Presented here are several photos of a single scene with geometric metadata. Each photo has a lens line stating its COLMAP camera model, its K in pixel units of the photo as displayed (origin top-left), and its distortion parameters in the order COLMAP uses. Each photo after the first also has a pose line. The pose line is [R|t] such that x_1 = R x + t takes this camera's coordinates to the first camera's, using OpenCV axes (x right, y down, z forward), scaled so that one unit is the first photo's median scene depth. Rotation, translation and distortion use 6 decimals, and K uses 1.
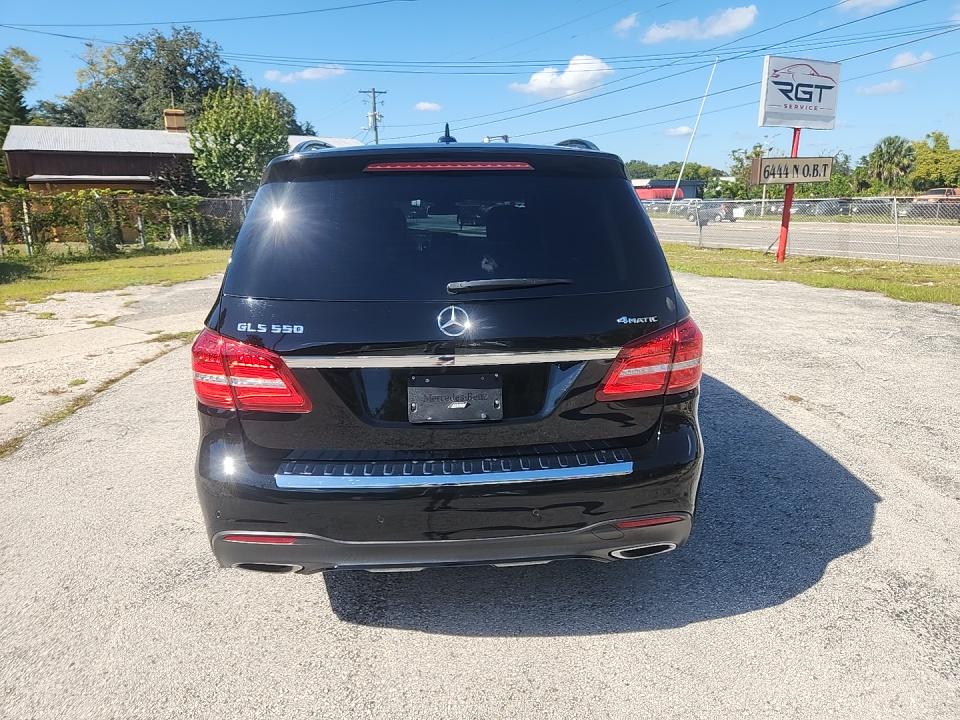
lens RADIAL K [[661.9, 0, 482.1], [0, 661.9, 366.7], [0, 0, 1]] dist [0.052257, -0.038113]
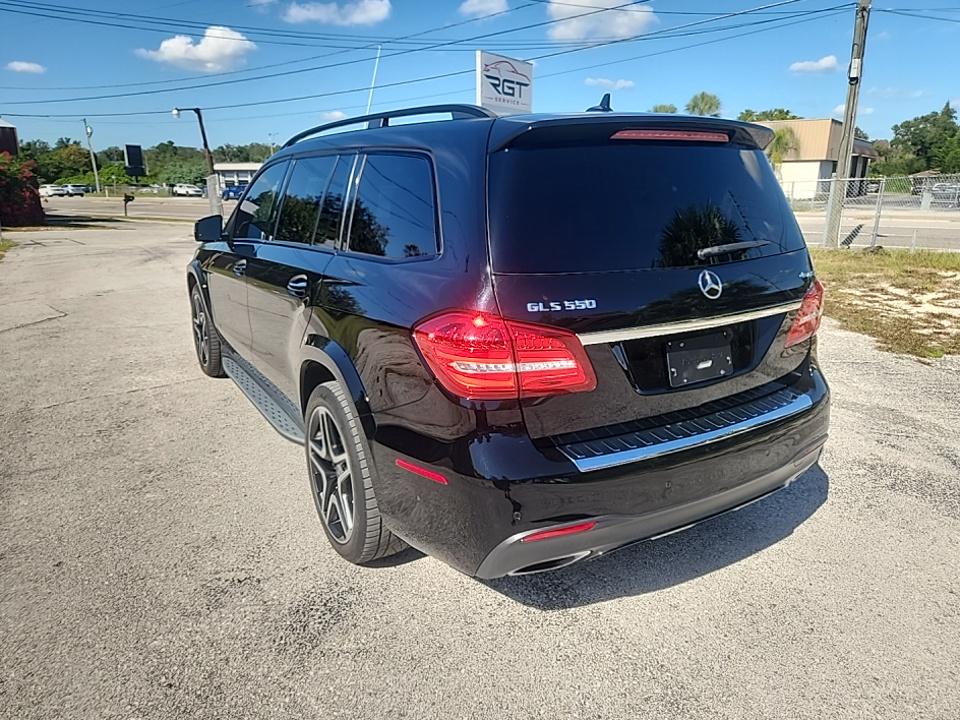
lens RADIAL K [[661.9, 0, 497.0], [0, 661.9, 367.0], [0, 0, 1]] dist [0.052257, -0.038113]
pose [[0.879188, -0.122181, 0.460543, -0.077382], [0.112071, 0.992474, 0.049355, -0.002627], [-0.463107, 0.008221, 0.886264, 0.020712]]
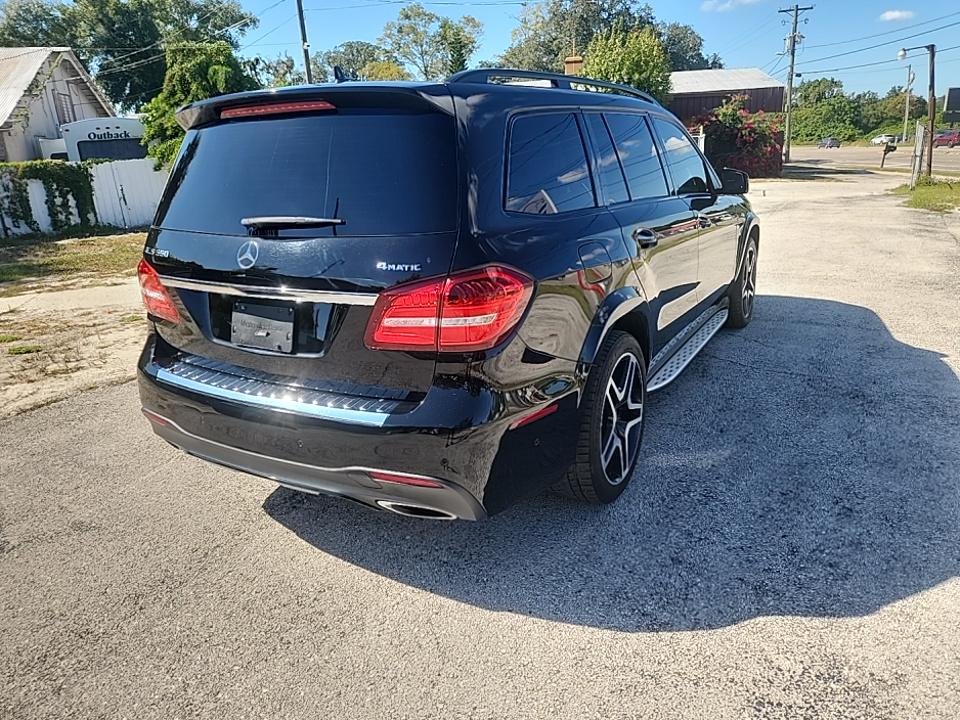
lens RADIAL K [[661.9, 0, 475.9], [0, 661.9, 362.1], [0, 0, 1]] dist [0.052257, -0.038113]
pose [[0.823116, 0.148379, -0.548146, 0.082243], [-0.106436, 0.988465, 0.107741, -0.004806], [0.557809, -0.030340, 0.829414, 0.027373]]
